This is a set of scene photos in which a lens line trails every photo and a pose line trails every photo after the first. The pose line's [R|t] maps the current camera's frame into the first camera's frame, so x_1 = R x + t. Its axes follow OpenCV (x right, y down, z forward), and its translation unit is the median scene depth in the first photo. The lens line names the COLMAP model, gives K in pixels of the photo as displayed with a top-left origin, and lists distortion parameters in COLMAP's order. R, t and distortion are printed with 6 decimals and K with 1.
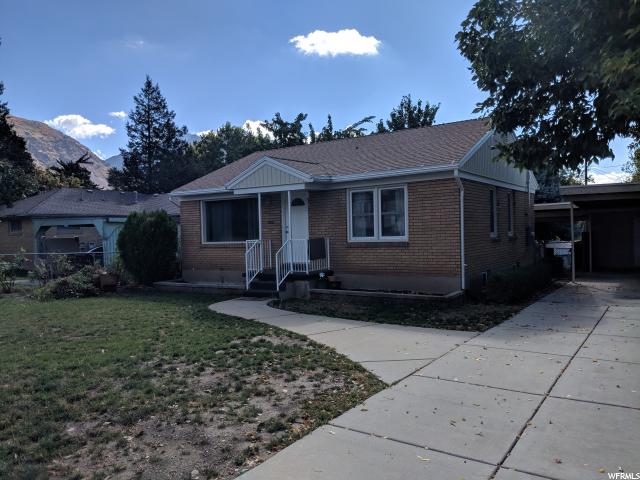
lens RADIAL K [[499.8, 0, 320.2], [0, 499.8, 225.4], [0, 0, 1]] dist [0.079745, -0.111535]
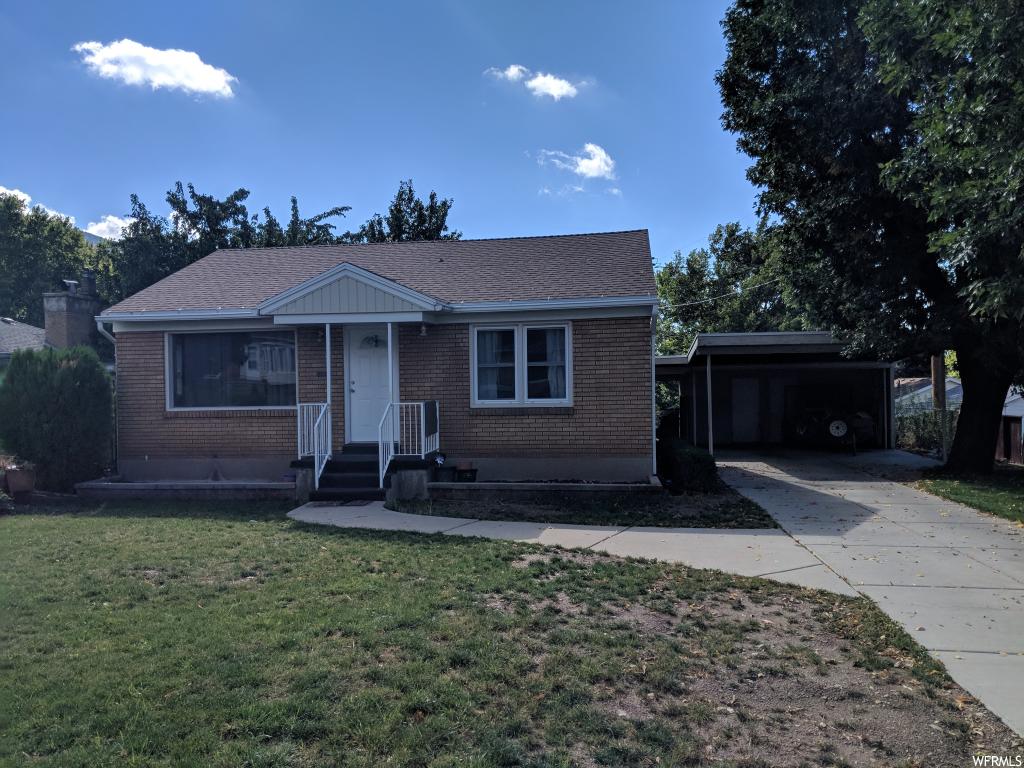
lens RADIAL K [[795.1, 0, 508.1], [0, 795.1, 362.5], [0, 0, 1]] dist [0.079944, -0.111280]
pose [[0.901467, 0.028488, 0.431910, -0.356748], [-0.016351, 0.999361, -0.031788, 0.007746], [-0.432540, 0.021593, 0.901356, 0.067194]]
